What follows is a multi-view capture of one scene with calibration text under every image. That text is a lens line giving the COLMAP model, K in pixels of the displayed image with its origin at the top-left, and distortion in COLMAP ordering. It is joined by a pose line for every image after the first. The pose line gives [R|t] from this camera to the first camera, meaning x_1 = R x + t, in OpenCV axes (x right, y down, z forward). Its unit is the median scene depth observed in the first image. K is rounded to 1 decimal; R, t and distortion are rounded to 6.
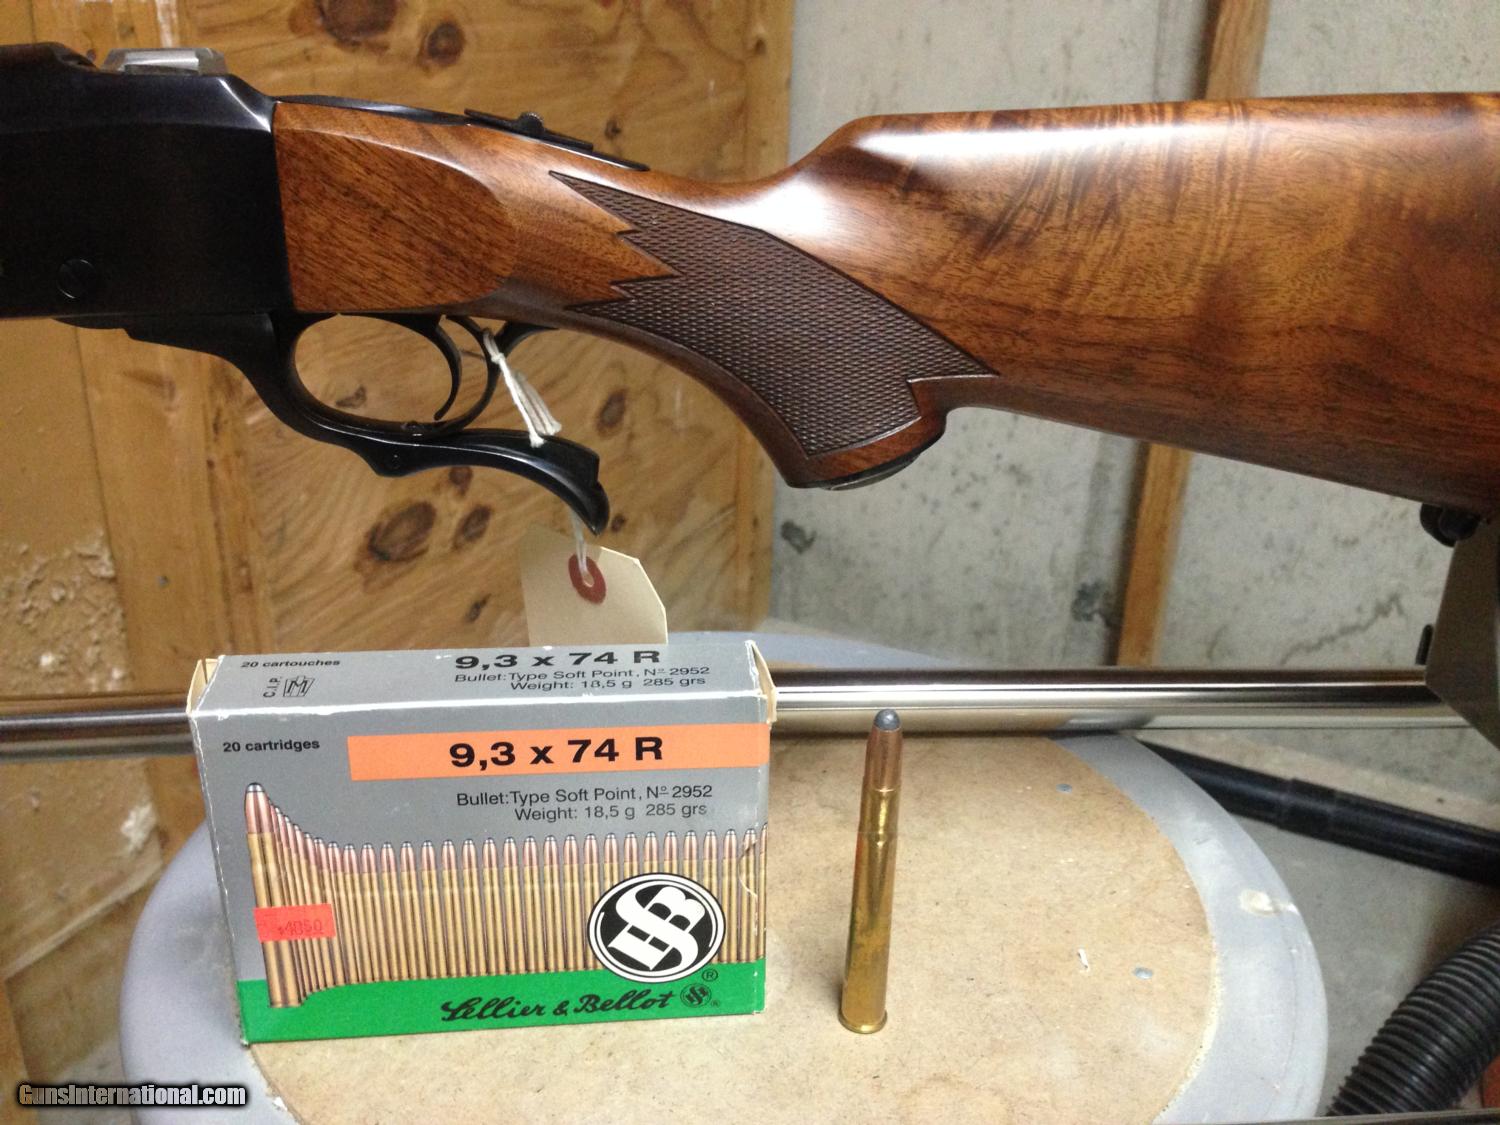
lens RADIAL K [[1427.5, 0, 755.5], [0, 1427.5, 551.8], [0, 0, 1]] dist [0.039121, 0.000000]
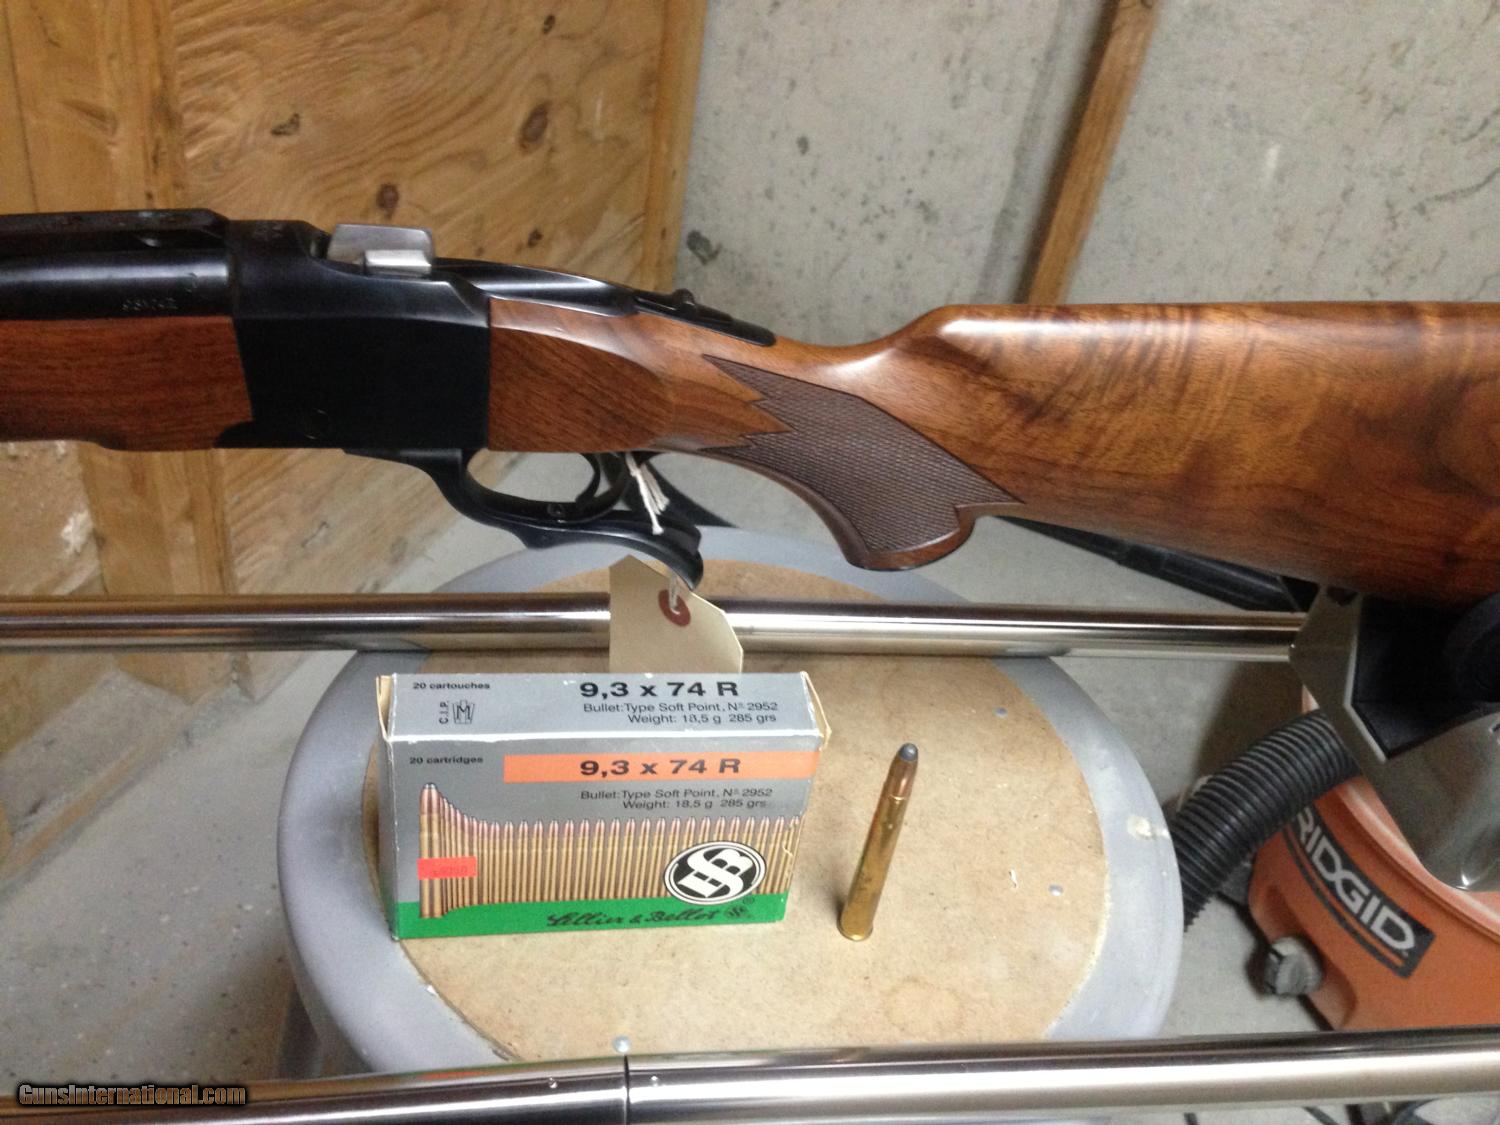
lens RADIAL K [[1427.5, 0, 756.2], [0, 1427.5, 561.7], [0, 0, 1]] dist [0.039121, 0.000000]
pose [[0.992193, 0.056077, 0.111397, -0.080307], [-0.083593, 0.961895, 0.260329, -0.149966], [-0.092553, -0.267608, 0.959072, -0.083108]]
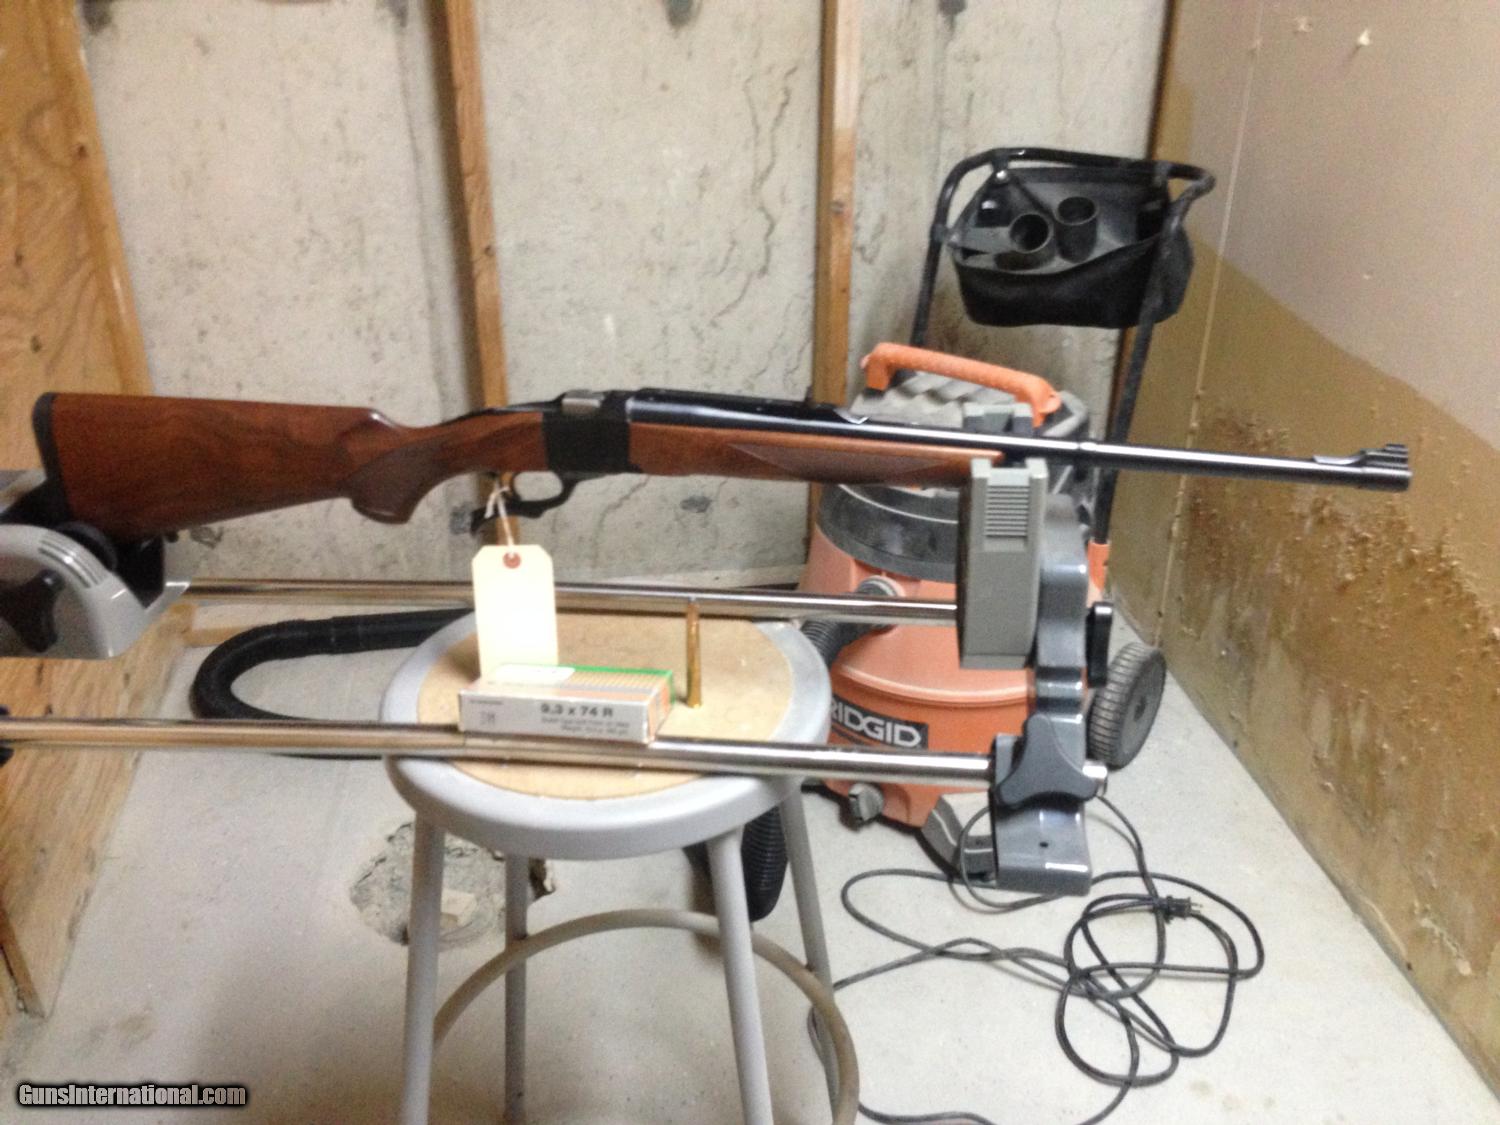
lens RADIAL K [[1427.5, 0, 777.4], [0, 1427.5, 551.9], [0, 0, 1]] dist [0.039121, 0.000000]
pose [[0.802999, -0.297206, 0.516587, -0.505416], [0.251032, 0.954812, 0.159115, -0.162914], [-0.540533, 0.001911, 0.841321, -0.642482]]
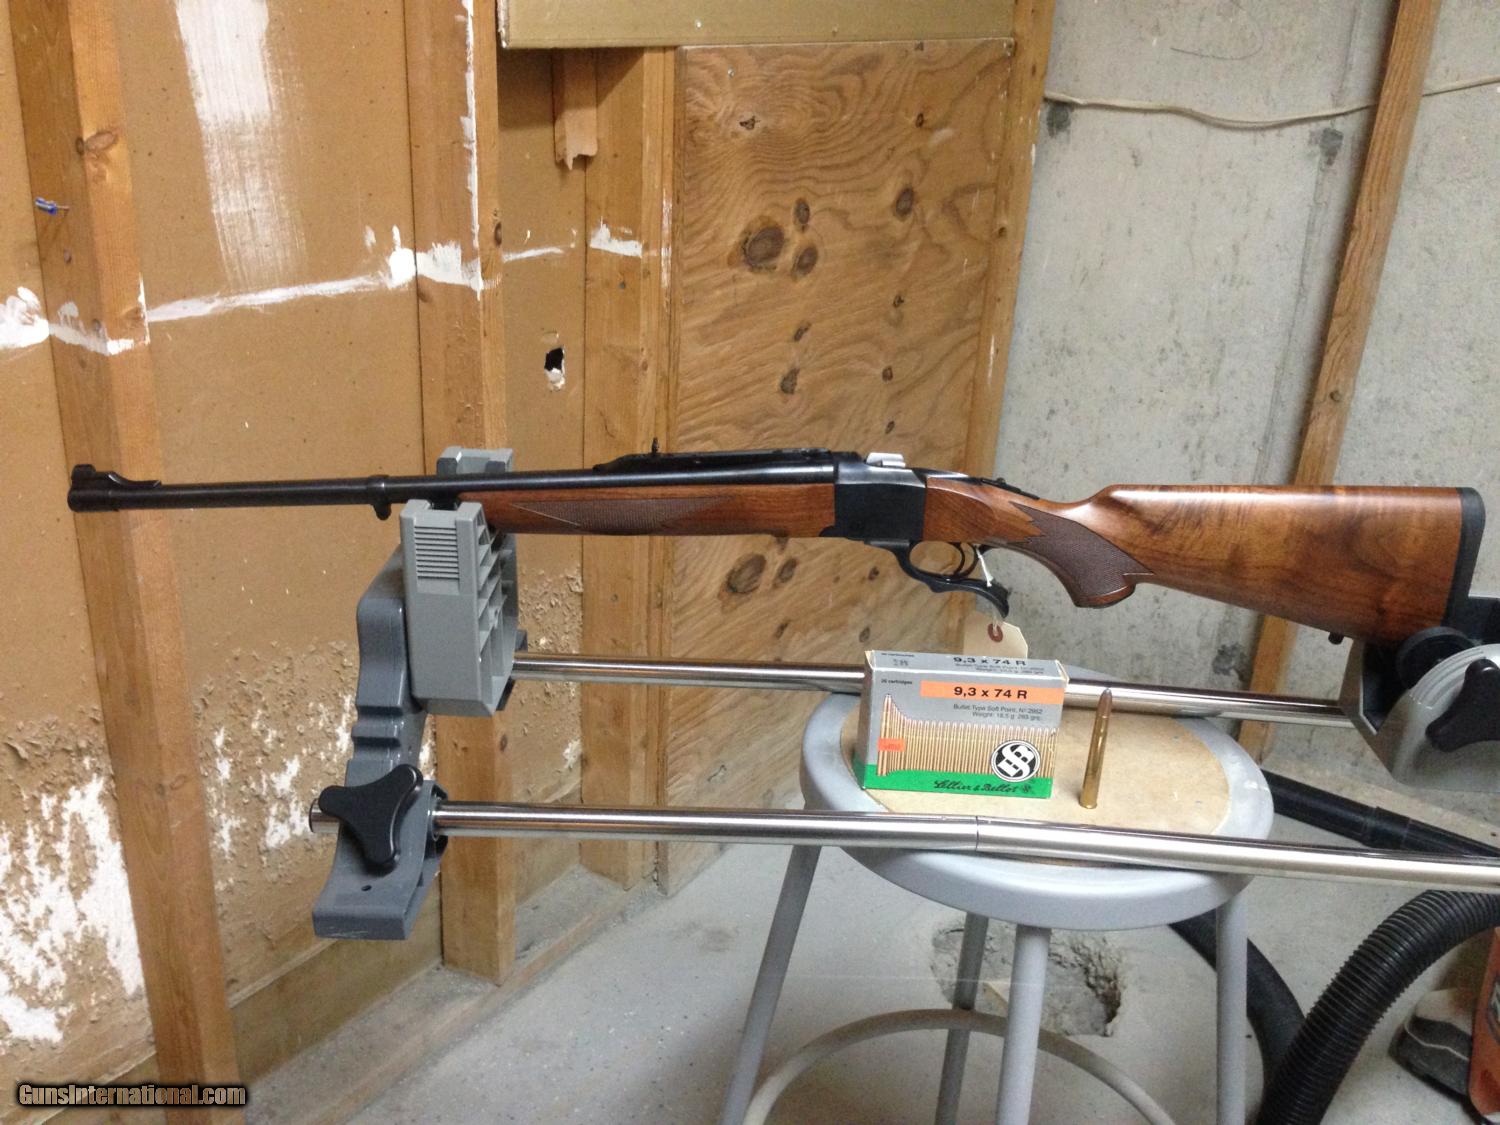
lens RADIAL K [[1427.5, 0, 730.1], [0, 1427.5, 548.5], [0, 0, 1]] dist [0.039121, 0.000000]
pose [[0.989526, 0.071819, -0.125220, -0.123169], [-0.074291, 0.997121, -0.015174, -0.026635], [0.123769, 0.024318, 0.992013, -0.754063]]
